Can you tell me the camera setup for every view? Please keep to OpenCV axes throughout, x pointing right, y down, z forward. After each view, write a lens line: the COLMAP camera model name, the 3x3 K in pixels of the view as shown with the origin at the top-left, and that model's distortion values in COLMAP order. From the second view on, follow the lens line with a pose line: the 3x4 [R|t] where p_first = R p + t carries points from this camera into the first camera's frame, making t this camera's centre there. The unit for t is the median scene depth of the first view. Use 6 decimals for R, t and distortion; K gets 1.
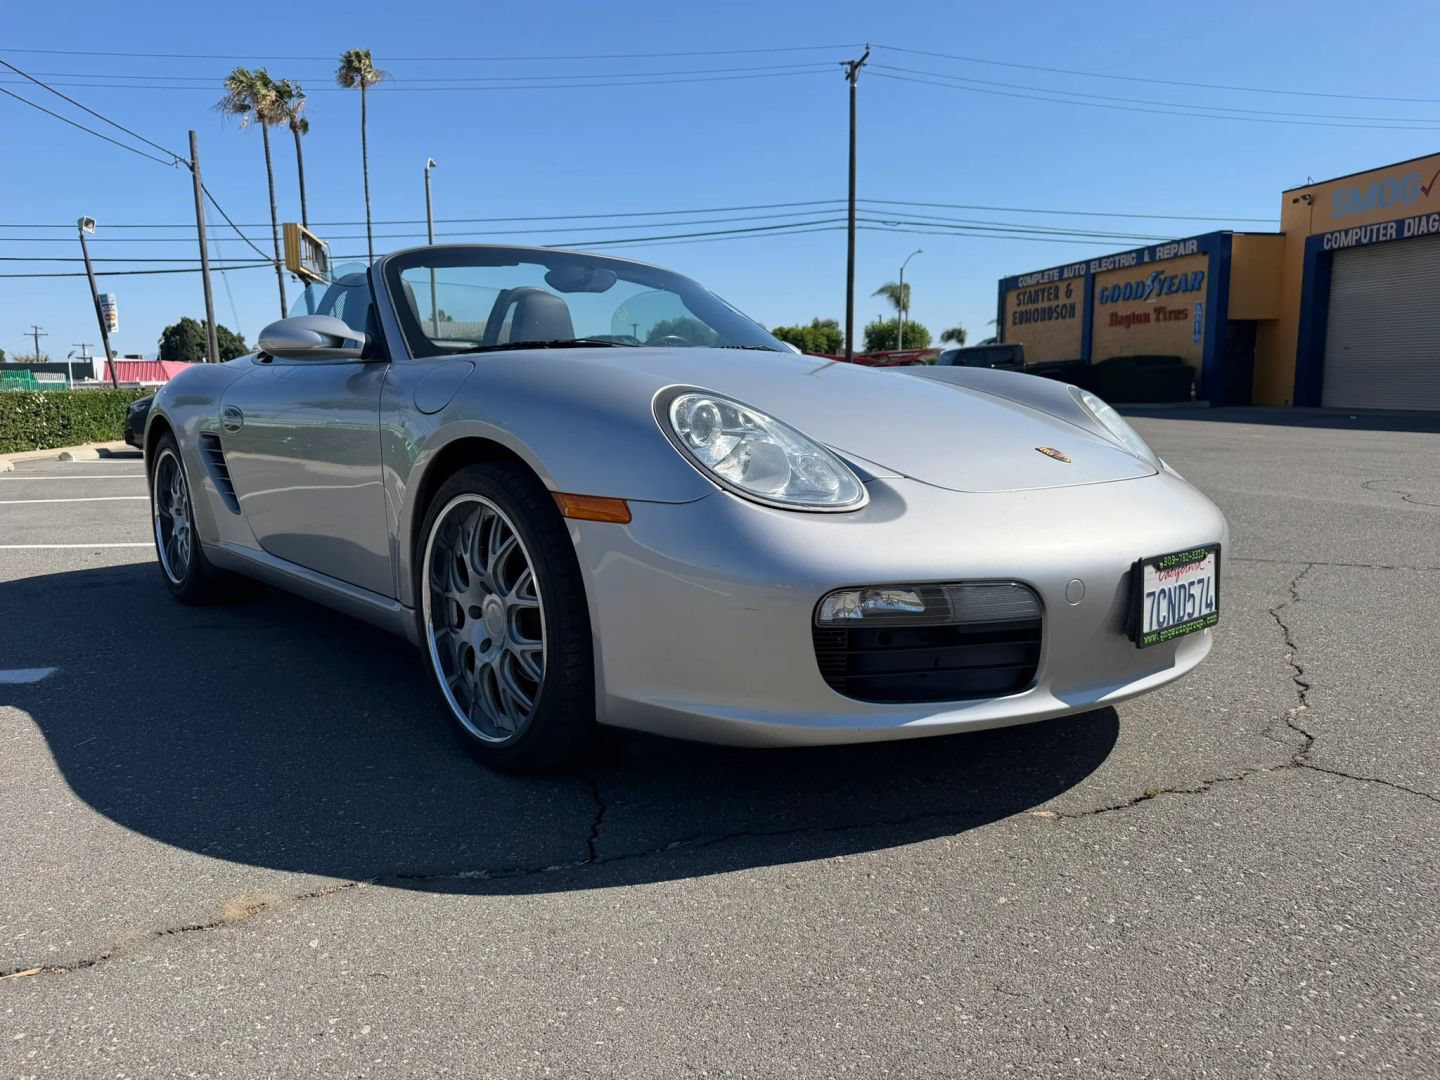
lens RADIAL K [[1007.5, 0, 713.9], [0, 1007.5, 537.2], [0, 0, 1]] dist [-0.008617, 0.000710]
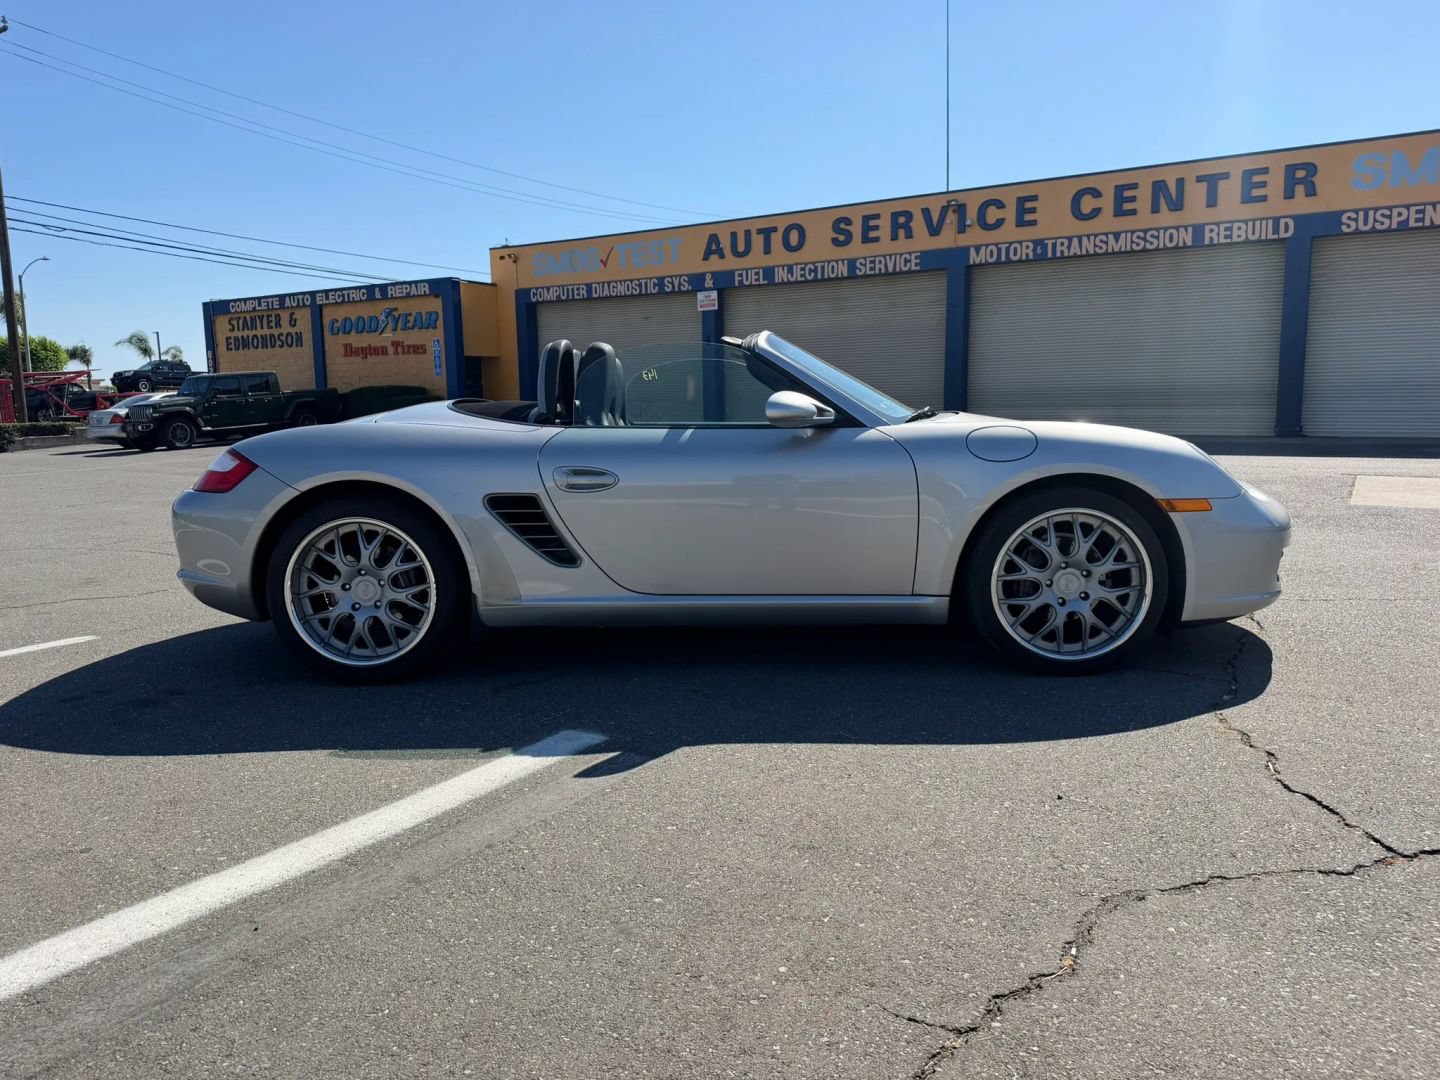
lens RADIAL K [[1004.6, 0, 703.2], [0, 1004.6, 534.6], [0, 0, 1]] dist [0.008170, -0.019188]
pose [[0.690167, -0.093568, 0.717576, -0.945455], [0.112711, 0.993403, 0.021128, -0.049258], [-0.714819, 0.066297, 0.696160, 0.150529]]
